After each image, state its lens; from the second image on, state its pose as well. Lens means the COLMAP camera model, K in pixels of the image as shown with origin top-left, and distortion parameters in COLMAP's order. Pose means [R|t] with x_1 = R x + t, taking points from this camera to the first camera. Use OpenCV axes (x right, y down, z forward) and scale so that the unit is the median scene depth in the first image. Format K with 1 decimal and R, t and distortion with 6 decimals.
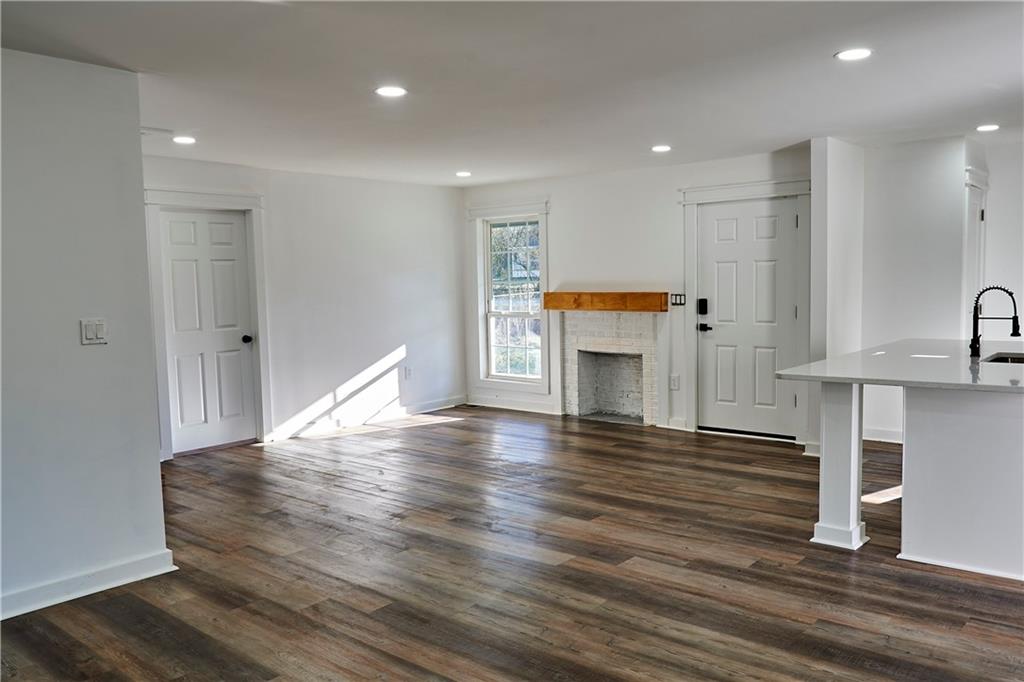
lens RADIAL K [[814.1, 0, 514.0], [0, 814.1, 340.8], [0, 0, 1]] dist [0.020724, -0.042051]
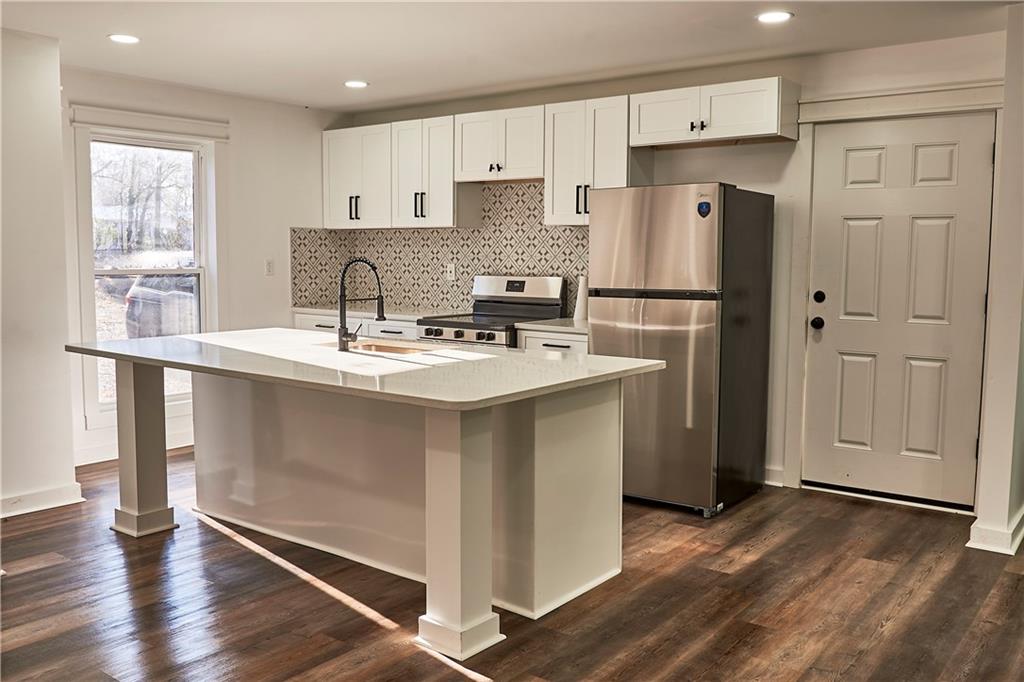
lens RADIAL K [[894.9, 0, 509.1], [0, 894.9, 343.2], [0, 0, 1]] dist [-0.020948, -0.010006]
pose [[-0.069874, -0.066064, 0.995366, -0.331032], [0.068852, 0.995106, 0.070881, -0.044067], [-0.995177, 0.073486, -0.064983, 1.106090]]
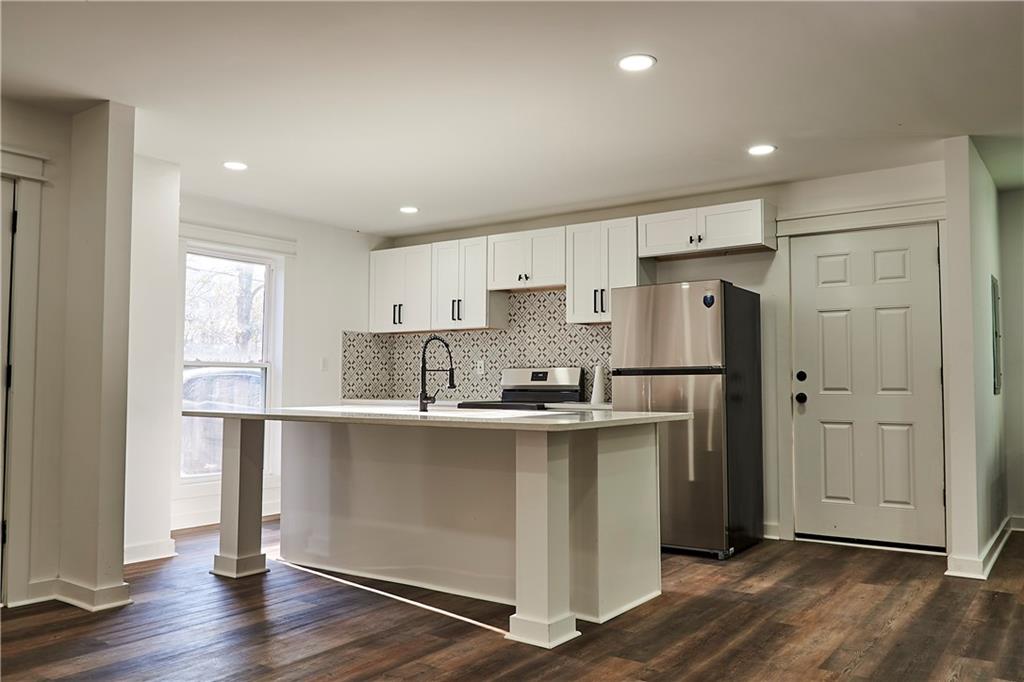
lens RADIAL K [[814.1, 0, 512.7], [0, 814.1, 339.0], [0, 0, 1]] dist [0.020724, -0.042051]
pose [[-0.103118, 0.086123, 0.990934, -0.443096], [0.073297, 0.994194, -0.078779, 0.023594], [-0.991965, 0.064509, -0.108831, 1.225462]]
